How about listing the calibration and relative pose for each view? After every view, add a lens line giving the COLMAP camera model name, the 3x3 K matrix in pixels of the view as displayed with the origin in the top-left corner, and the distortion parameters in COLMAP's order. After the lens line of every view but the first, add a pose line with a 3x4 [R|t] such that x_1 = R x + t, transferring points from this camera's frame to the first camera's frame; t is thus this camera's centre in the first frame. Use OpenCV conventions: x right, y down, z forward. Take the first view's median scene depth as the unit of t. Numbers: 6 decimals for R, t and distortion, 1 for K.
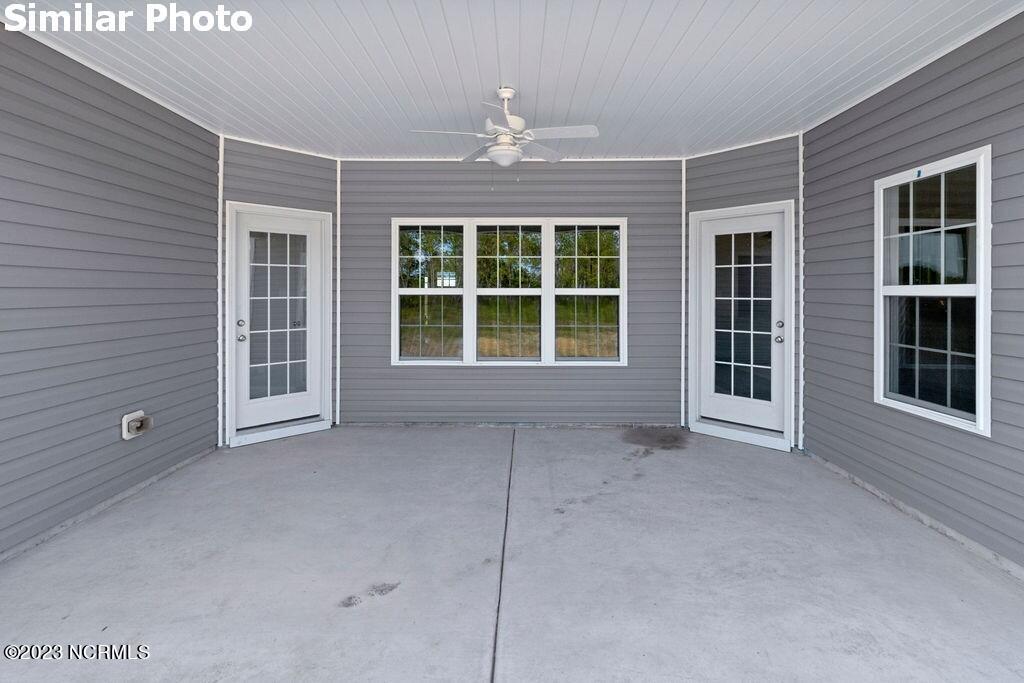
lens RADIAL K [[484.0, 0, 509.4], [0, 484.0, 293.1], [0, 0, 1]] dist [0.000950, -0.000167]
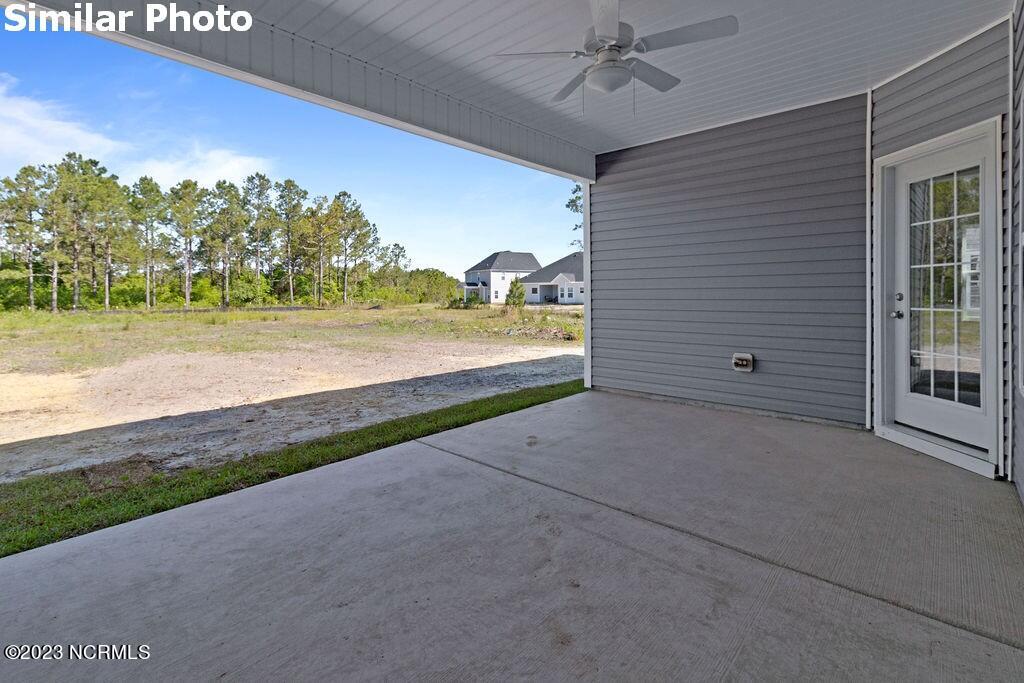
lens RADIAL K [[484.0, 0, 509.4], [0, 484.0, 293.1], [0, 0, 1]] dist [0.000950, -0.000167]
pose [[-0.662137, 0.002427, -0.749379, 0.494557], [0.000895, 0.999997, 0.002447, 0.049569], [0.749382, 0.000950, -0.662137, 0.991470]]
